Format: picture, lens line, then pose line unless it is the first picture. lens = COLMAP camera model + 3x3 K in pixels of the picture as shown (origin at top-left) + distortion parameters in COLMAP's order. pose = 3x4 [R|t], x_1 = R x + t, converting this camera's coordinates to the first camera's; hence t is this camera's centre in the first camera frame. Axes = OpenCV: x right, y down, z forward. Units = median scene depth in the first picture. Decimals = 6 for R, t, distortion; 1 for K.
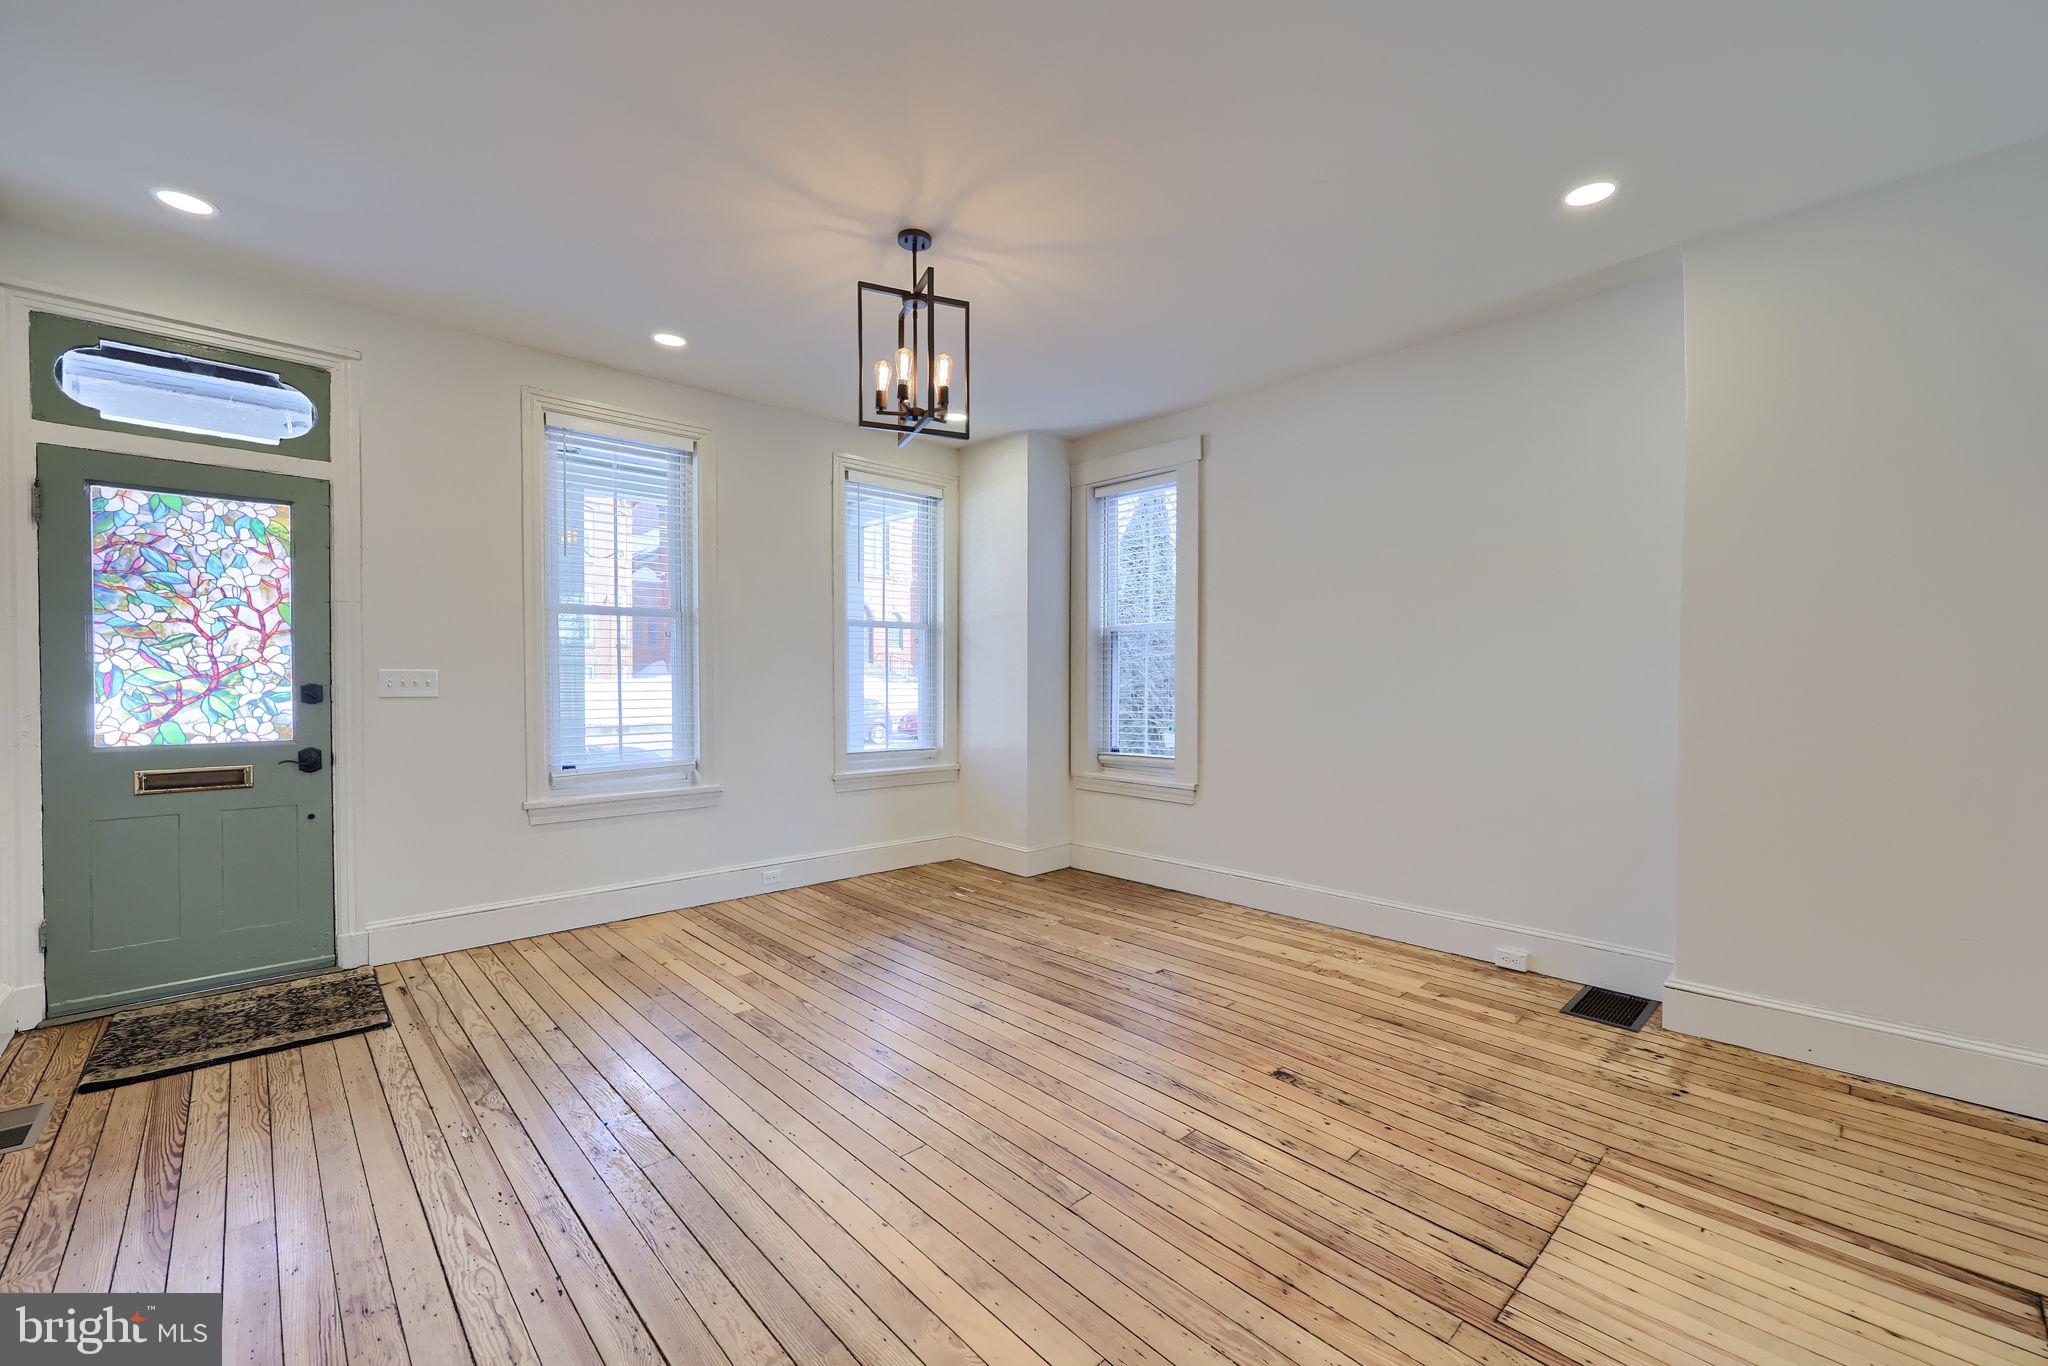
lens RADIAL K [[842.9, 0, 1024.0], [0, 842.9, 683.0], [0, 0, 1]] dist [-0.000722, 0.000037]
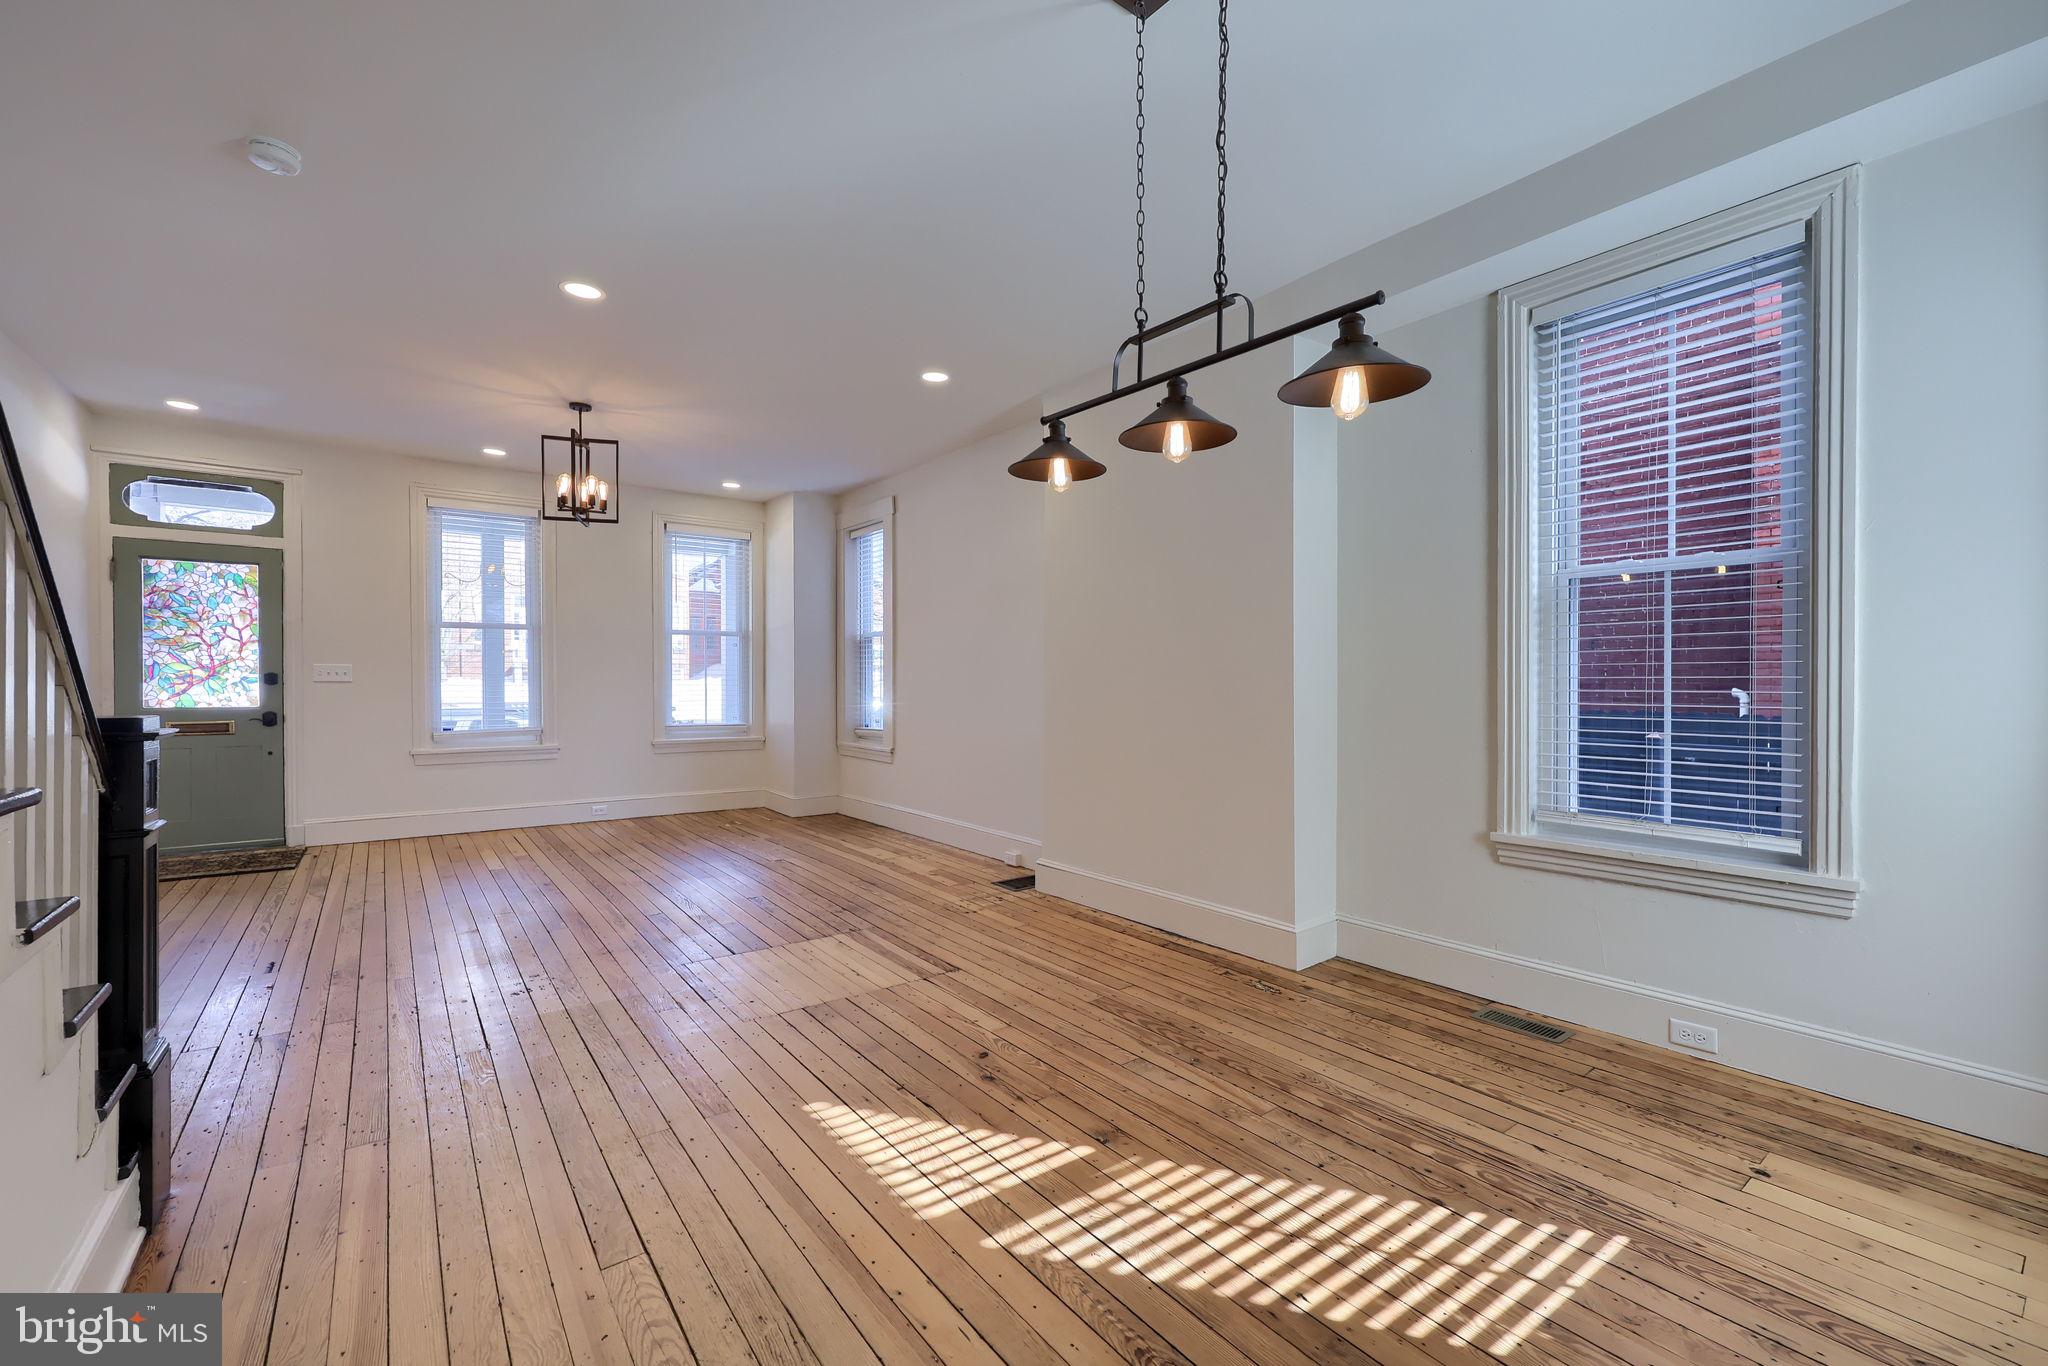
lens RADIAL K [[875.4, 0, 1062.2], [0, 875.4, 684.2], [0, 0, 1]] dist [0.001366, 0.000197]
pose [[0.994947, -0.000479, -0.100404, 0.908684], [-0.000139, 0.999981, -0.006153, 0.035264], [0.100405, 0.006136, 0.994928, -0.577712]]
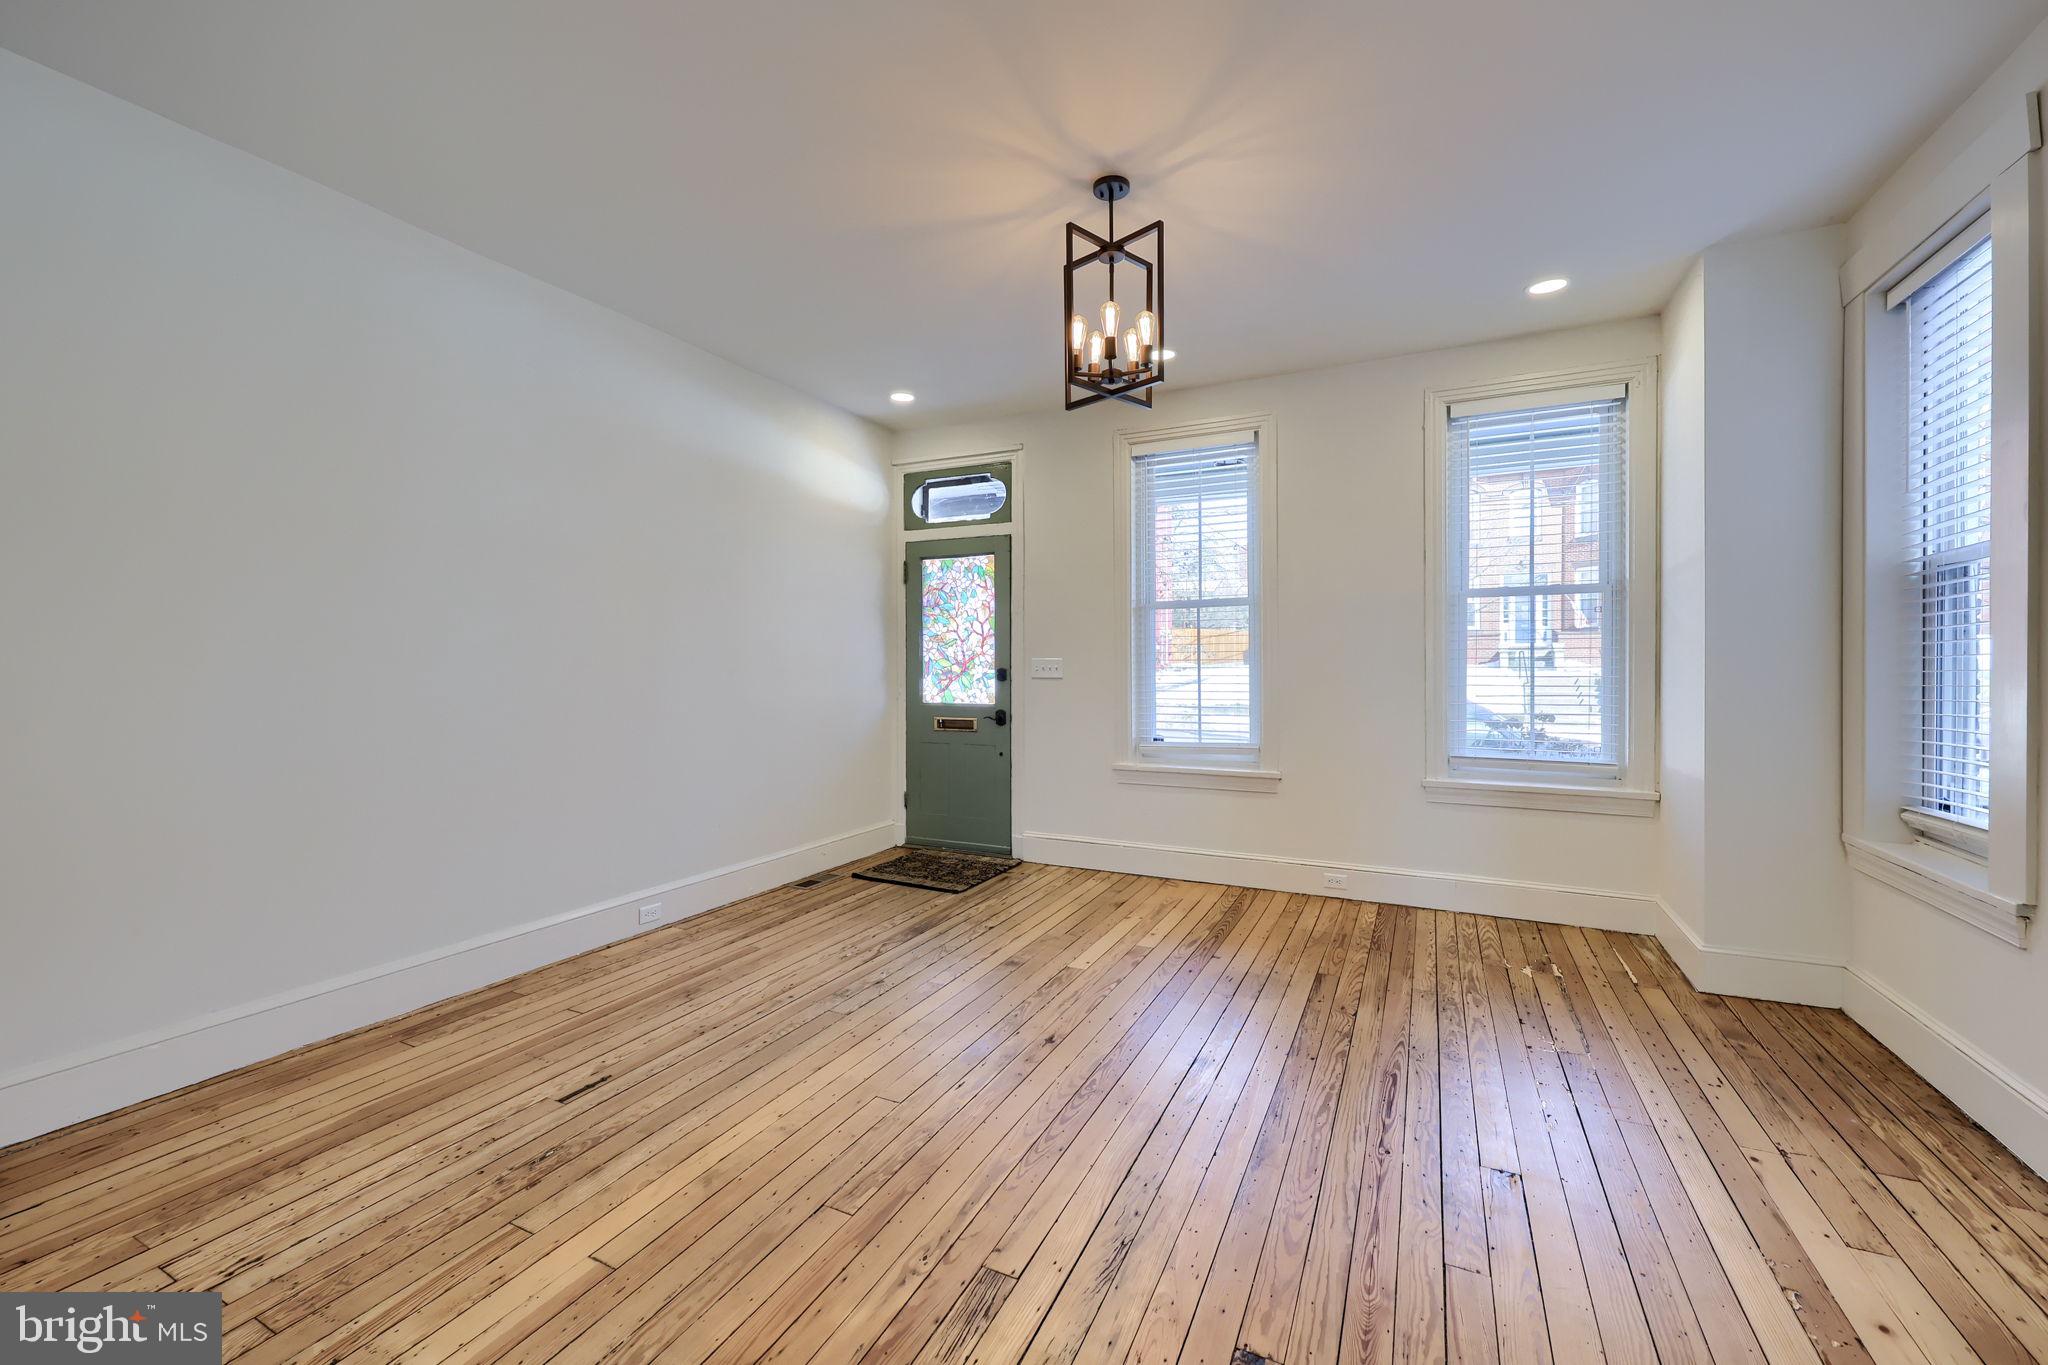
lens RADIAL K [[828.8, 0, 1017.8], [0, 828.8, 670.3], [0, 0, 1]] dist [-0.003974, -0.000184]
pose [[0.340351, 0.003562, -0.940292, 0.616972], [-0.004126, 0.999989, 0.002294, 0.001259], [0.940290, 0.003099, 0.340361, 0.532391]]
